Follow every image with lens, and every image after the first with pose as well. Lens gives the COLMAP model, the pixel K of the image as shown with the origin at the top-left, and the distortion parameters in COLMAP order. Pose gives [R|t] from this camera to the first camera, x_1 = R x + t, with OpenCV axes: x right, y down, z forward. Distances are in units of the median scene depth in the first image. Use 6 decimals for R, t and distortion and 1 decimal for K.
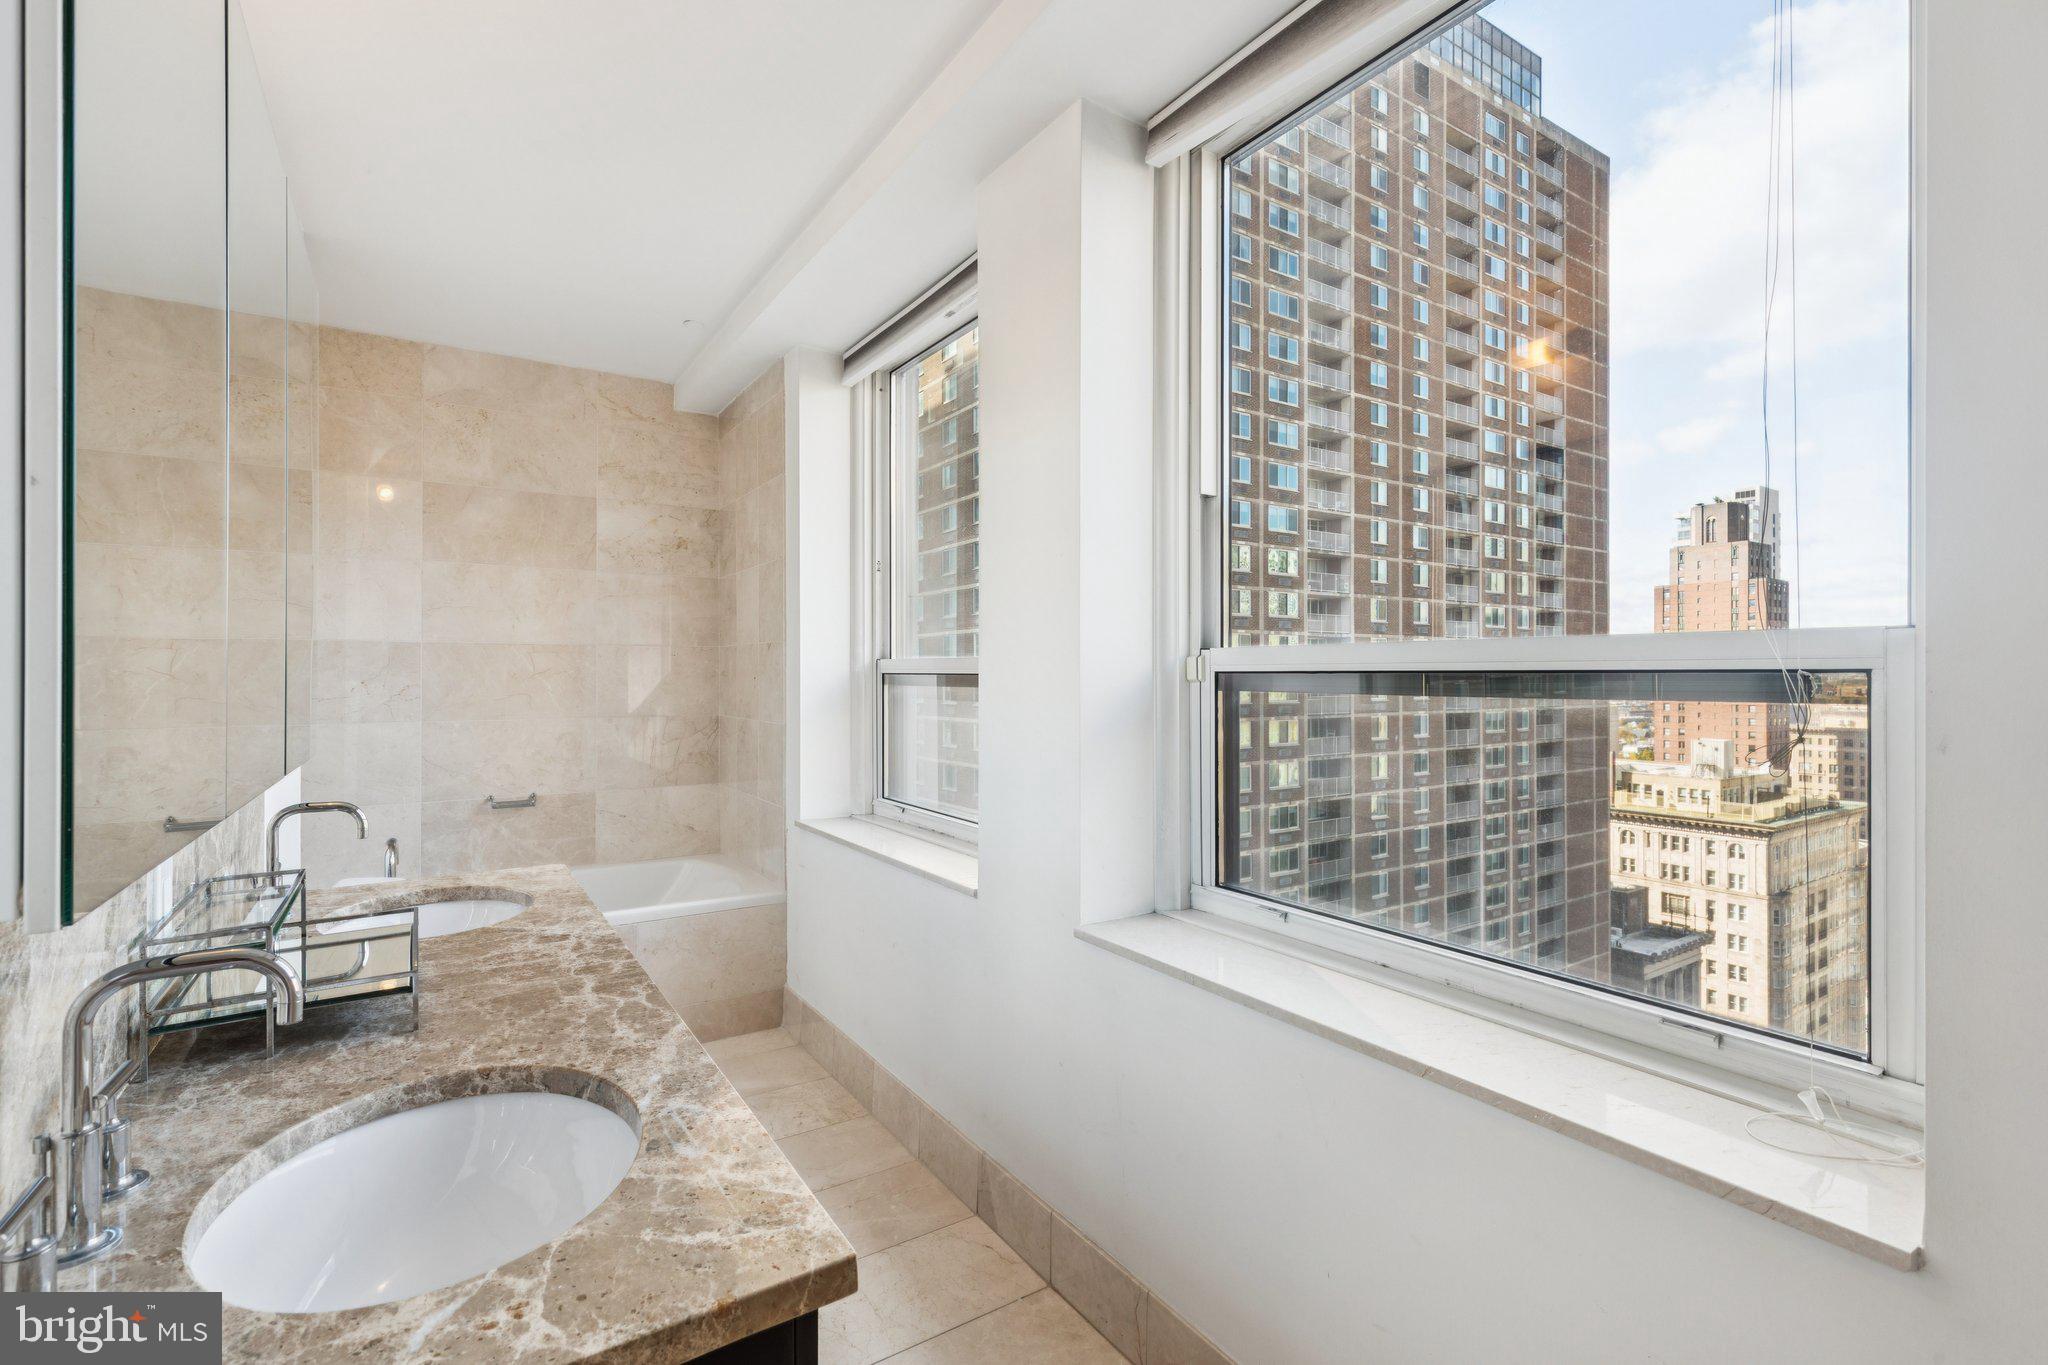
lens RADIAL K [[943.4, 0, 1050.0], [0, 943.4, 672.5], [0, 0, 1]] dist [0.002727, -0.000039]
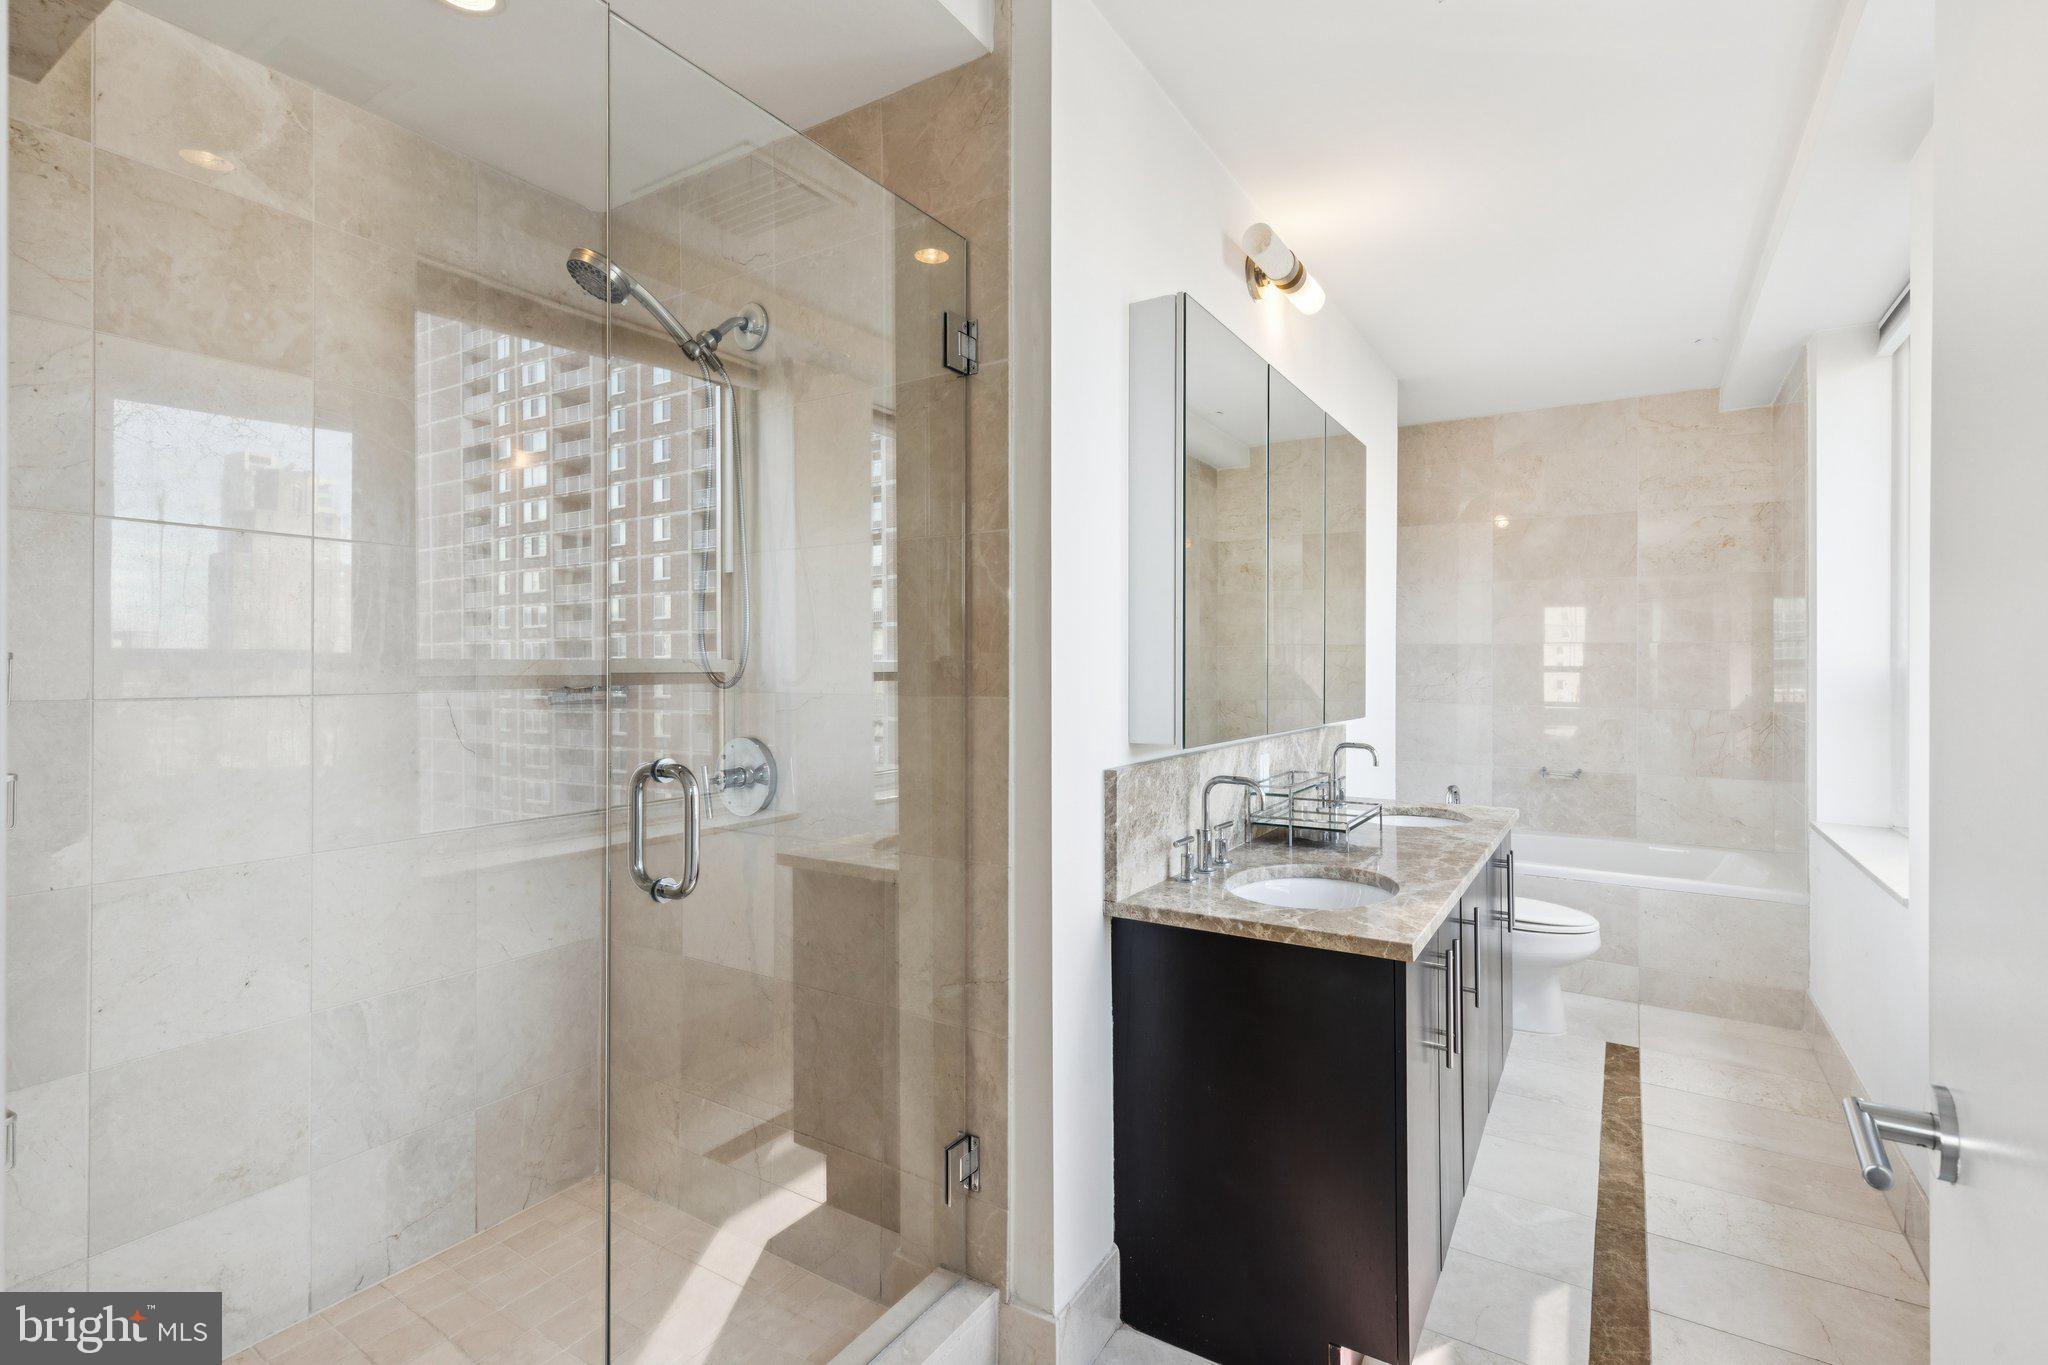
lens RADIAL K [[945.7, 0, 1017.8], [0, 945.7, 665.2], [0, 0, 1]] dist [0.004228, 0.000406]
pose [[0.405150, 0.001608, -0.914249, 0.284283], [-0.000692, 0.999999, 0.001452, -0.004357], [0.914250, 0.000044, 0.405150, -0.140907]]
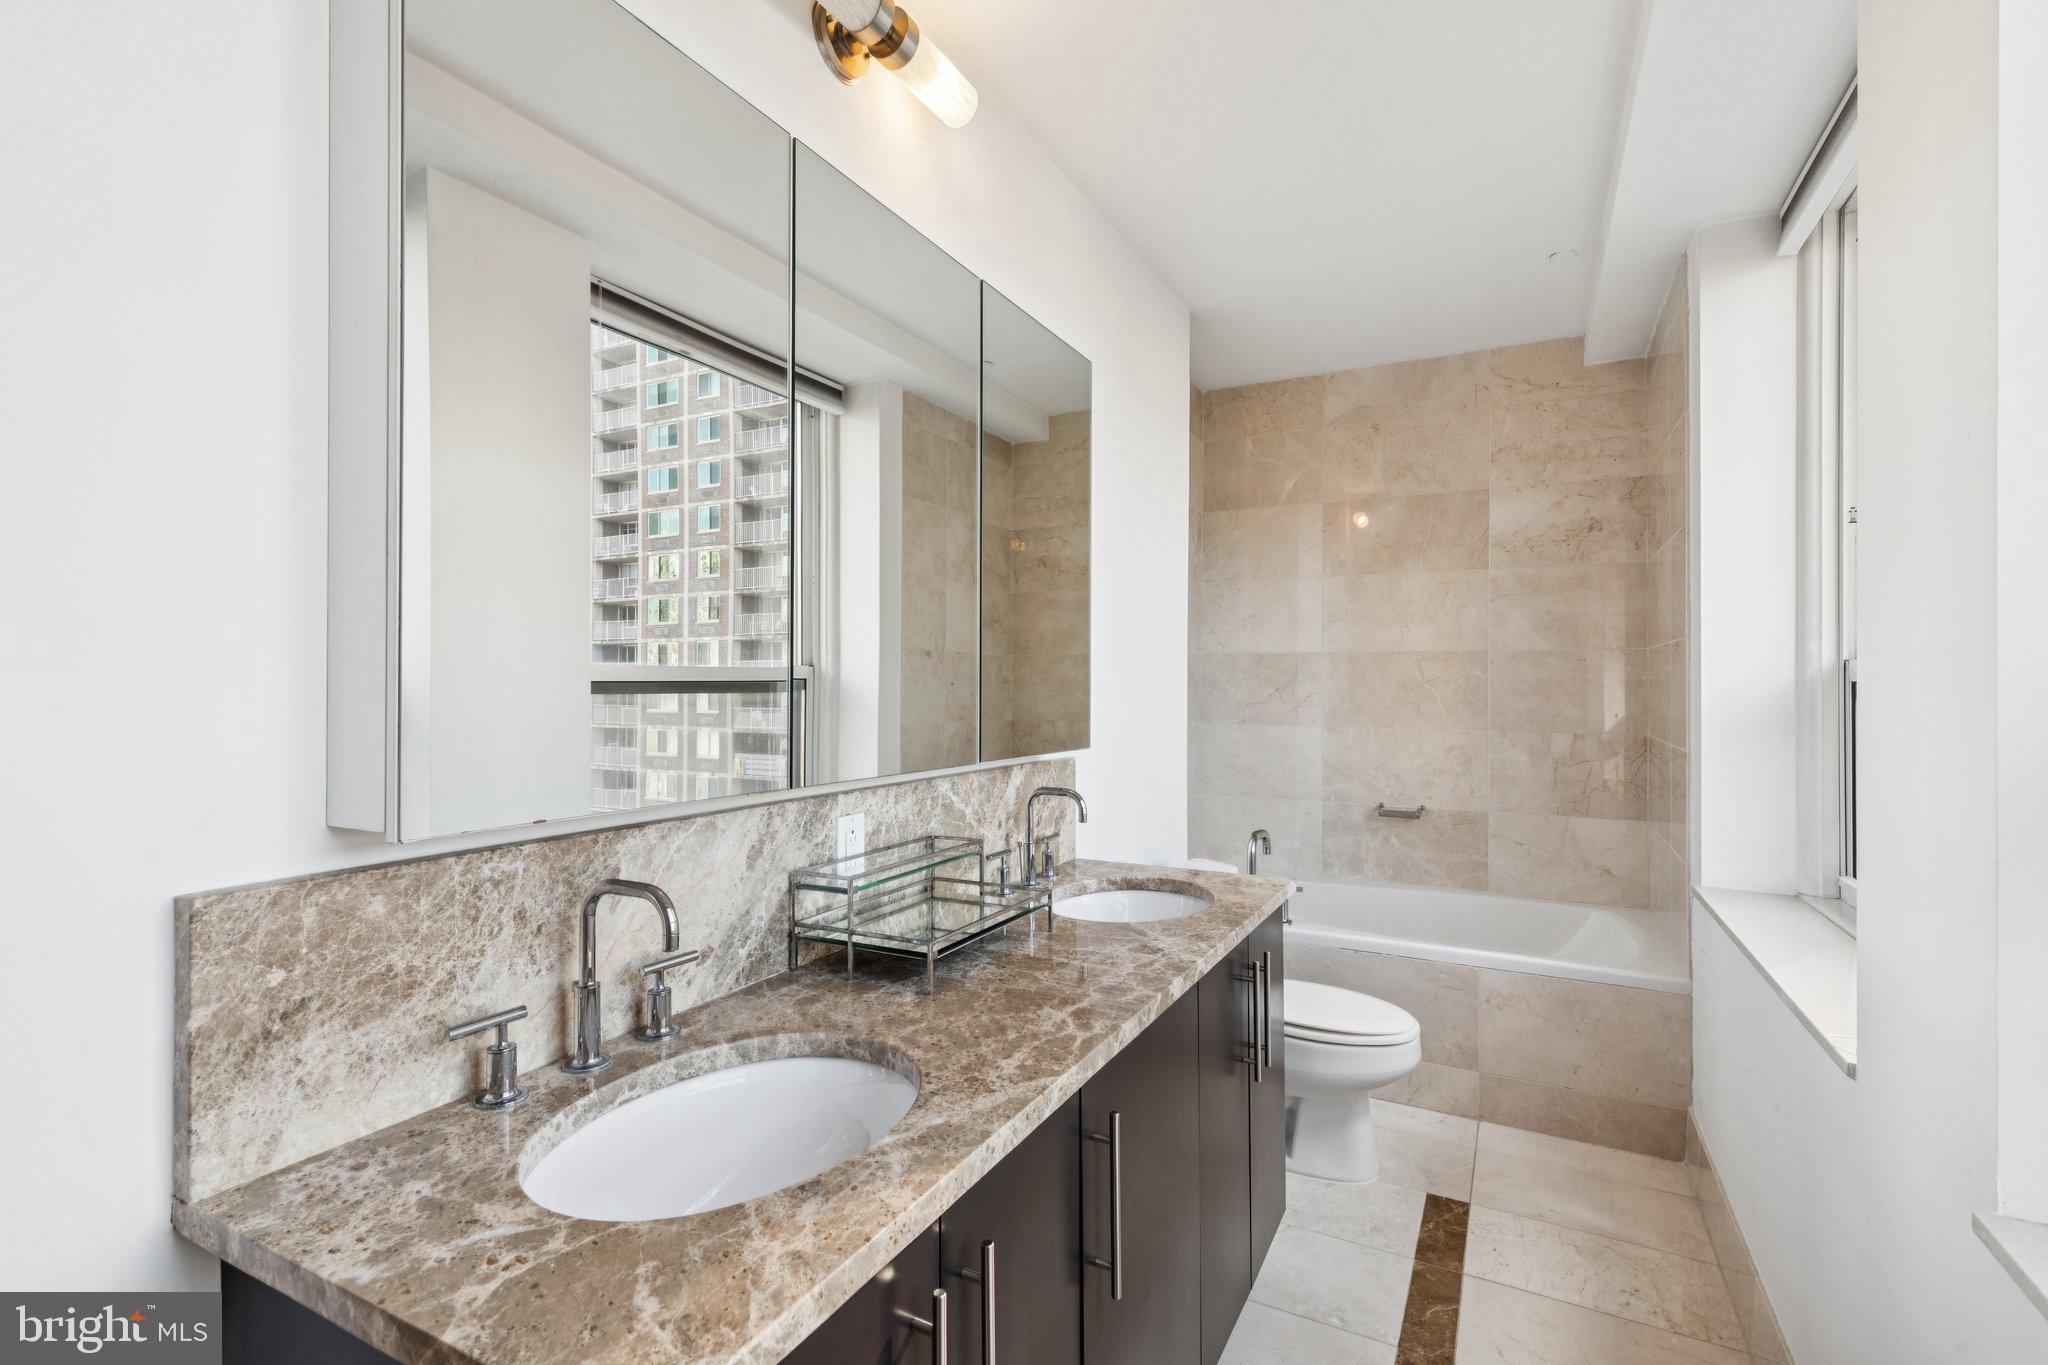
lens RADIAL K [[941.0, 0, 994.8], [0, 941.0, 679.3], [0, 0, 1]] dist [0.005543, -0.000297]
pose [[0.460639, -0.002018, -0.887585, 0.121568], [-0.001128, 0.999995, -0.002859, 0.001880], [0.887587, 0.002318, 0.460635, 0.184947]]
